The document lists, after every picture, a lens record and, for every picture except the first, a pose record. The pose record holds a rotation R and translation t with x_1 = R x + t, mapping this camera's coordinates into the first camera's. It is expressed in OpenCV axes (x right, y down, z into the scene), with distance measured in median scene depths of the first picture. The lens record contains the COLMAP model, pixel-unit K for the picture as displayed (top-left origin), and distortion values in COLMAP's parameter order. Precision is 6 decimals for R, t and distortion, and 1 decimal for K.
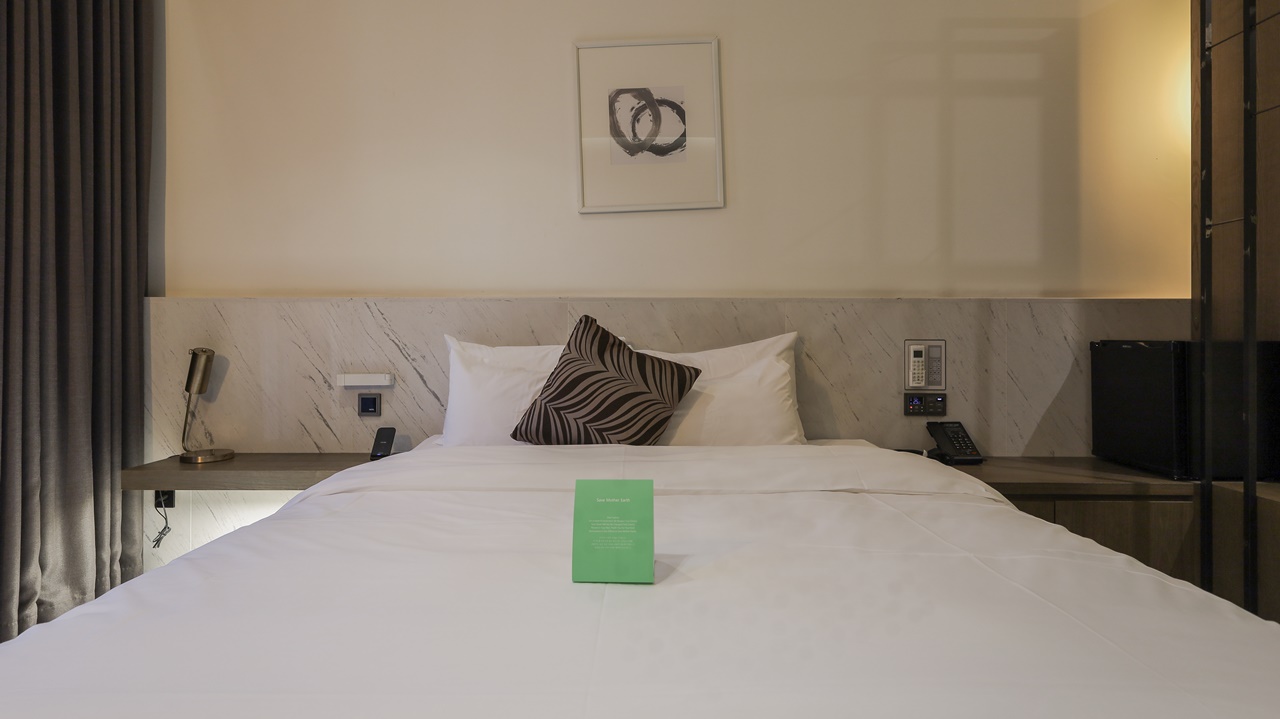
lens RADIAL K [[684.9, 0, 639.1], [0, 684.9, 332.1], [0, 0, 1]] dist [0.004202, 0.000559]
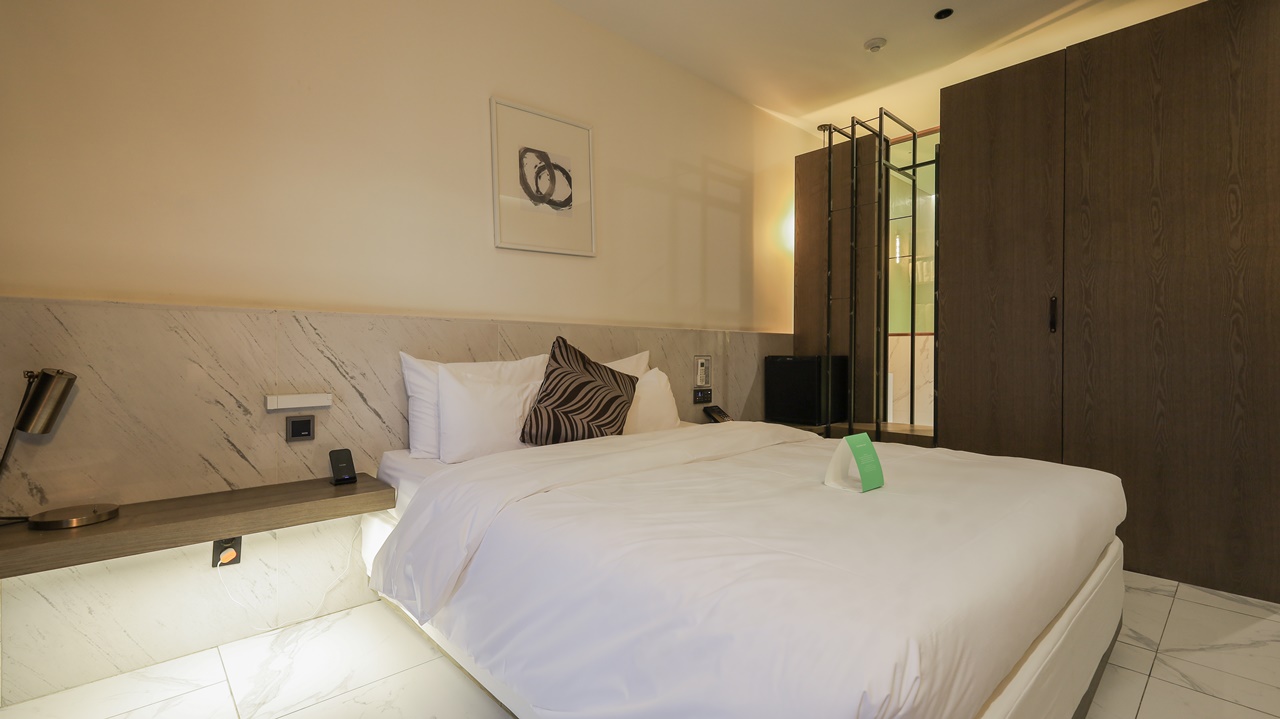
lens RADIAL K [[570.3, 0, 640.0], [0, 570.3, 359.5], [0, 0, 1]] dist [-0.000248, 0.000040]
pose [[0.717403, -0.006474, 0.696628, -0.598936], [-0.005831, 0.999866, 0.015297, 0.000333], [-0.696634, -0.015036, 0.717269, 0.142722]]
